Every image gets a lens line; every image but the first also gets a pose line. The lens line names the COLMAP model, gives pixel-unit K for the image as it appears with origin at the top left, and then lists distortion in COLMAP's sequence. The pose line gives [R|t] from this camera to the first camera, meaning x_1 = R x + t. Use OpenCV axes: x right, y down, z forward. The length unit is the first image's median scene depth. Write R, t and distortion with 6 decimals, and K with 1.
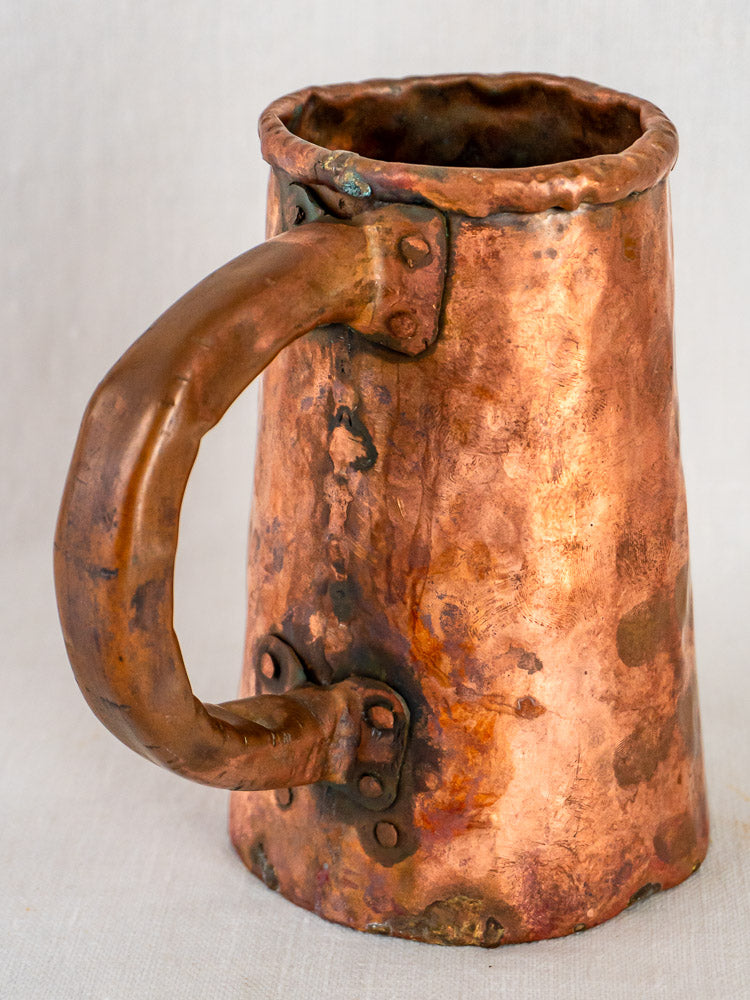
lens RADIAL K [[2597.8, 0, 378.8], [0, 2597.8, 434.4], [0, 0, 1]] dist [0.100195, 0.536497]
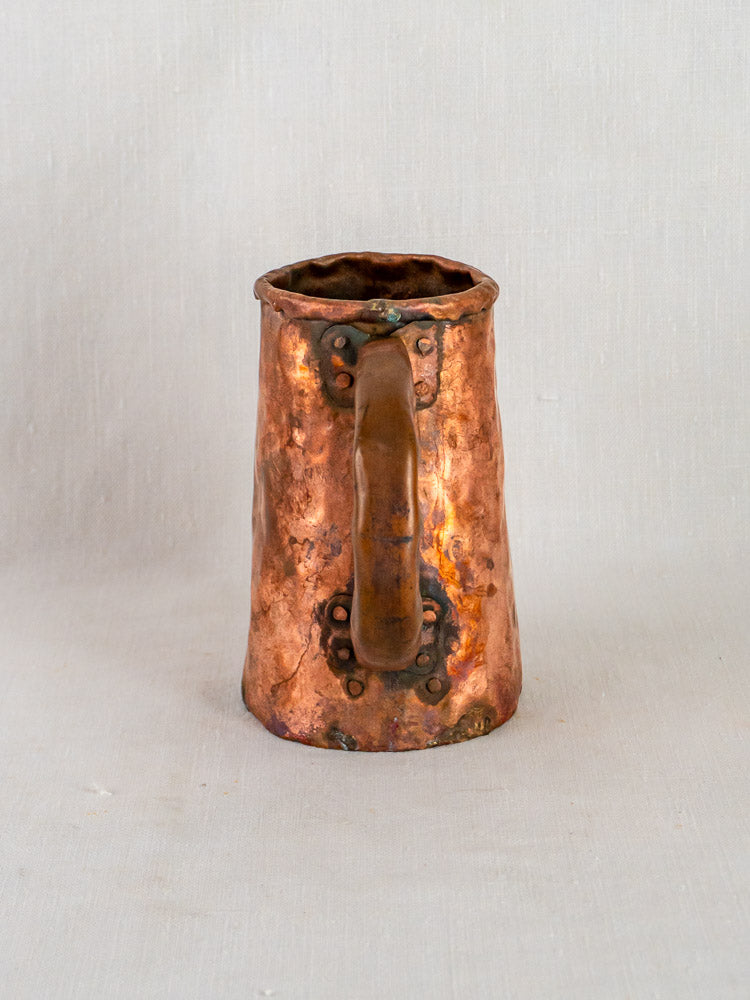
lens RADIAL K [[2416.7, 0, 373.4], [0, 2416.7, 378.7], [0, 0, 1]] dist [-0.003098, -0.170108]
pose [[0.748053, -0.180241, 0.638694, -1.035792], [0.246751, 0.968954, -0.015559, -0.029854], [-0.616061, 0.169237, 0.769304, -0.251622]]
